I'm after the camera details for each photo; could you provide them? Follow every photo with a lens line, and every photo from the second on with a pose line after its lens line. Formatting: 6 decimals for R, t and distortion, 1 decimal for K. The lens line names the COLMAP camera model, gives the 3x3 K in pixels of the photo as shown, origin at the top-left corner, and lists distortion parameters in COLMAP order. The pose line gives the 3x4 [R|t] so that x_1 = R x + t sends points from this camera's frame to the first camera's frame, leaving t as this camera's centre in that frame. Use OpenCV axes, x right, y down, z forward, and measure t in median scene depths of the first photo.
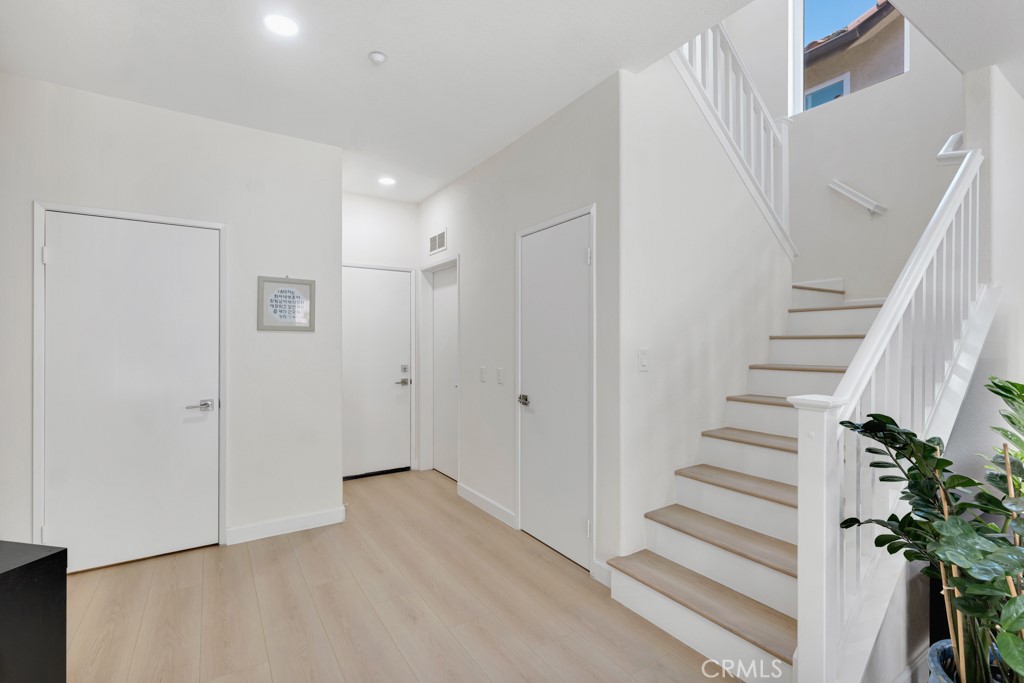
lens RADIAL K [[461.3, 0, 511.0], [0, 461.3, 341.2], [0, 0, 1]] dist [0.000484, -0.000901]
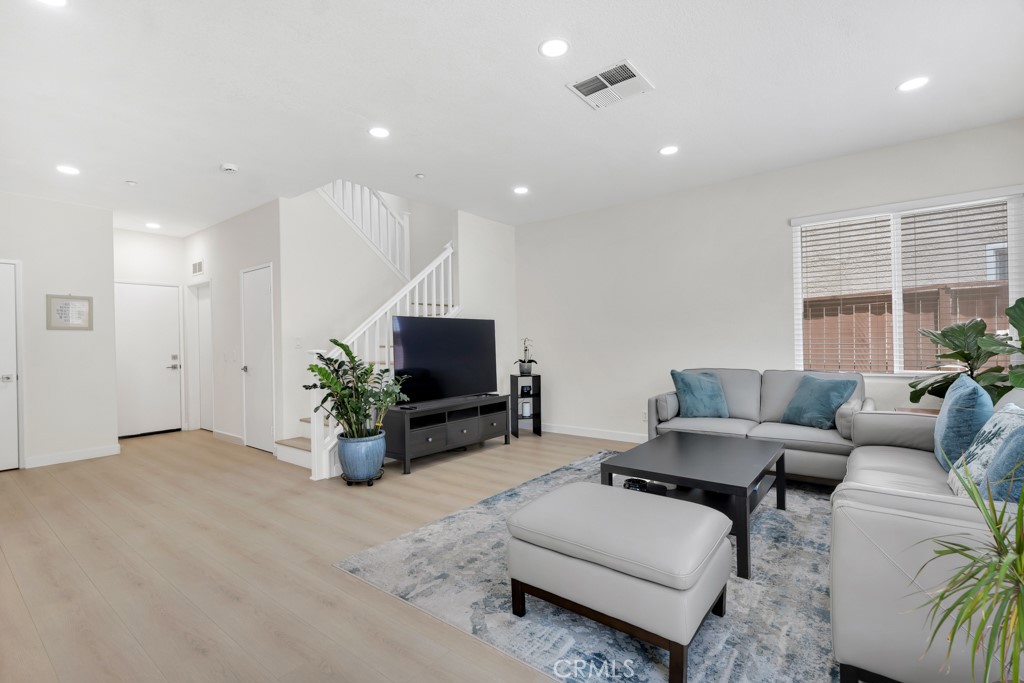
lens RADIAL K [[461.3, 0, 512.9], [0, 461.3, 342.1], [0, 0, 1]] dist [0.000484, -0.000901]
pose [[0.943953, -0.018449, 0.329563, 0.316975], [0.017273, 0.999830, 0.006496, 0.027136], [-0.329627, -0.000440, 0.944111, -0.744910]]
